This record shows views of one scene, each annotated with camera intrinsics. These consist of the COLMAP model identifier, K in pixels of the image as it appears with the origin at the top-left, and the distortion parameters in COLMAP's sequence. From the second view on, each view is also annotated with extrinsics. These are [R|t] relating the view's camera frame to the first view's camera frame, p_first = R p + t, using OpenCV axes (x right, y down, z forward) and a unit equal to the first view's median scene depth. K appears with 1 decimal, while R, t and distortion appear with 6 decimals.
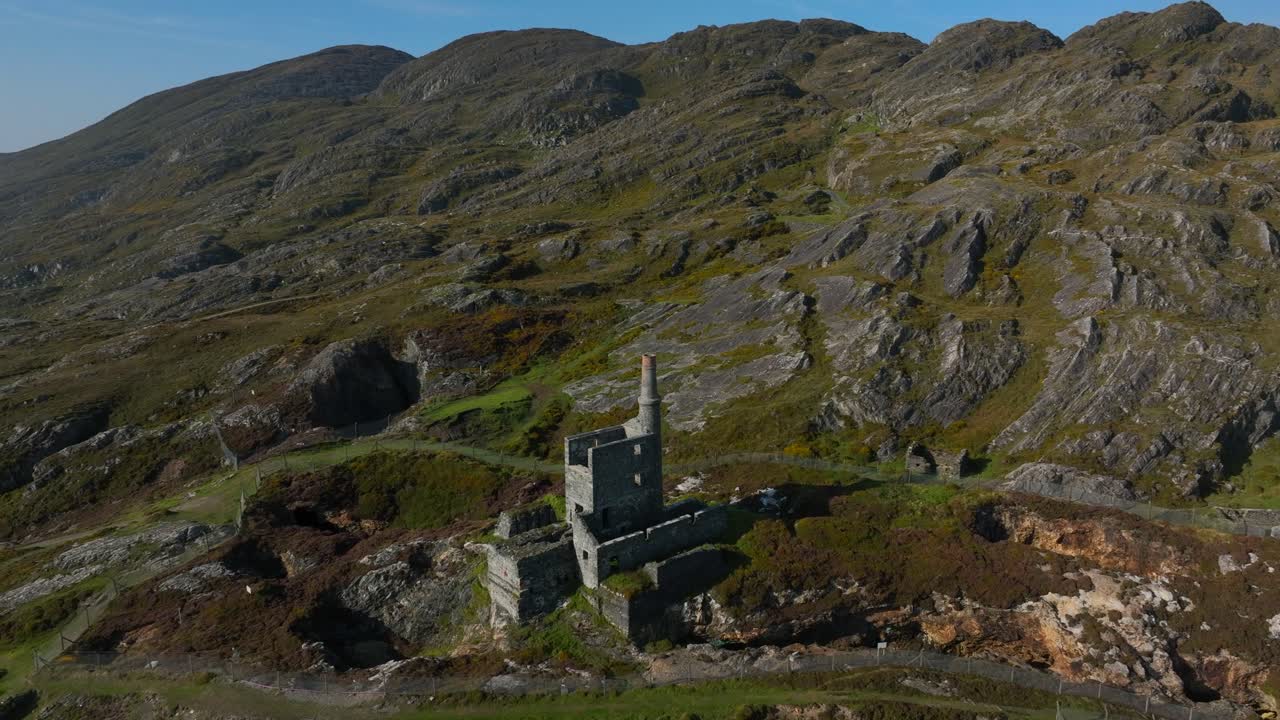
lens RADIAL K [[938.3, 0, 637.5], [0, 938.3, 358.8], [0, 0, 1]] dist [0.004686, 0.011117]
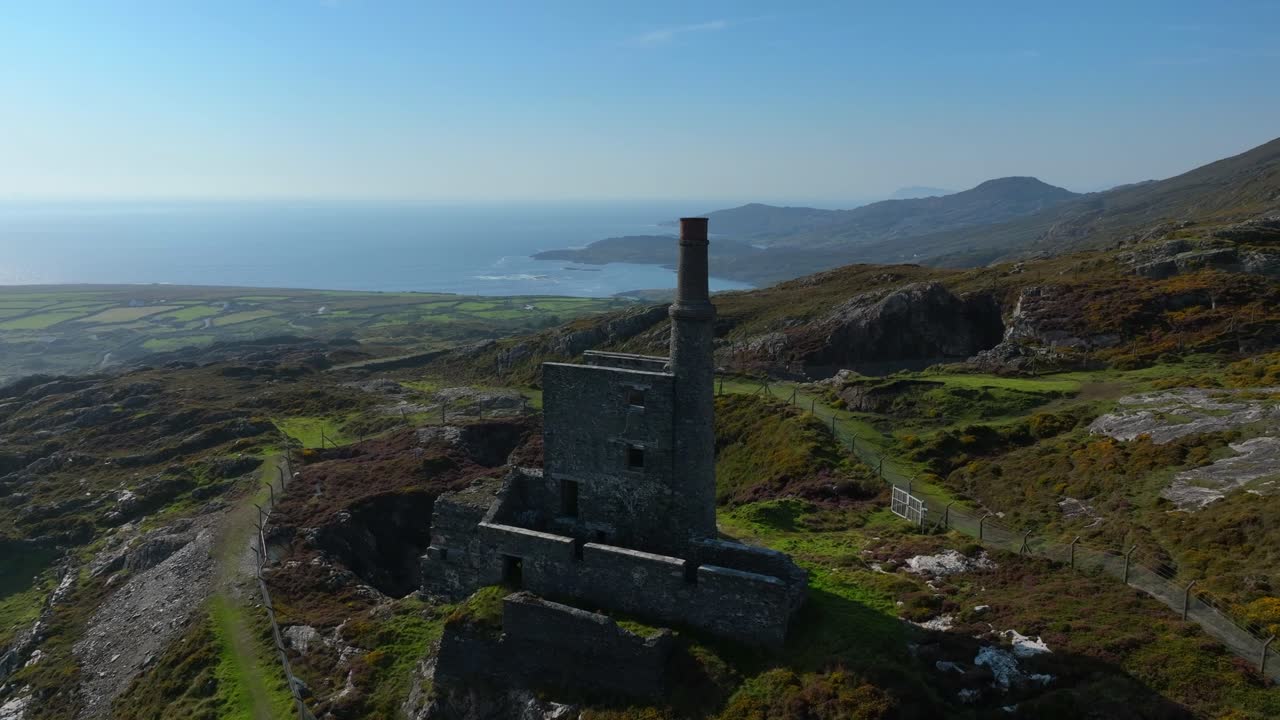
lens RADIAL K [[938.3, 0, 634.0], [0, 938.3, 364.8], [0, 0, 1]] dist [0.004686, 0.011117]
pose [[0.389769, 0.175187, -0.904096, 0.227896], [-0.204004, 0.973773, 0.100739, 0.013594], [0.898033, 0.145175, 0.415285, 0.383099]]
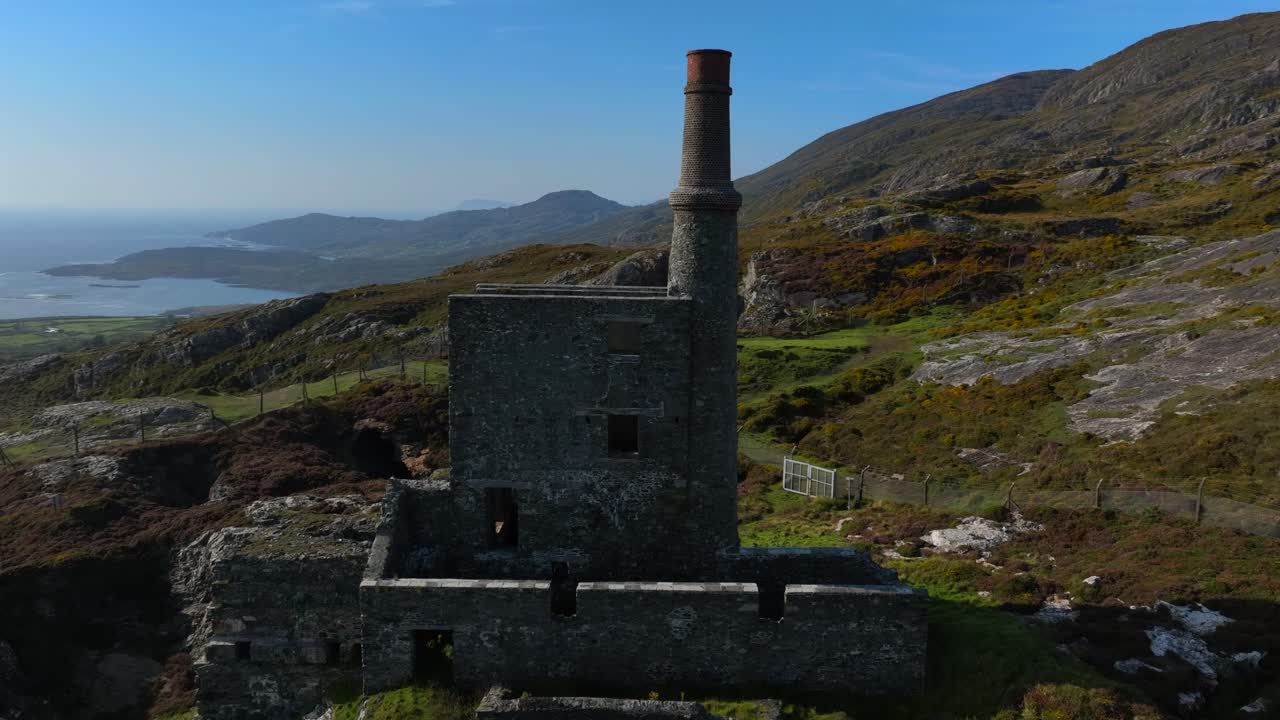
lens RADIAL K [[938.3, 0, 646.0], [0, 938.3, 358.0], [0, 0, 1]] dist [0.004686, 0.011117]
pose [[0.764308, 0.118595, -0.633852, 0.104164], [-0.159134, 0.987231, -0.007174, 0.051354], [0.624908, 0.106351, 0.773421, 0.369825]]
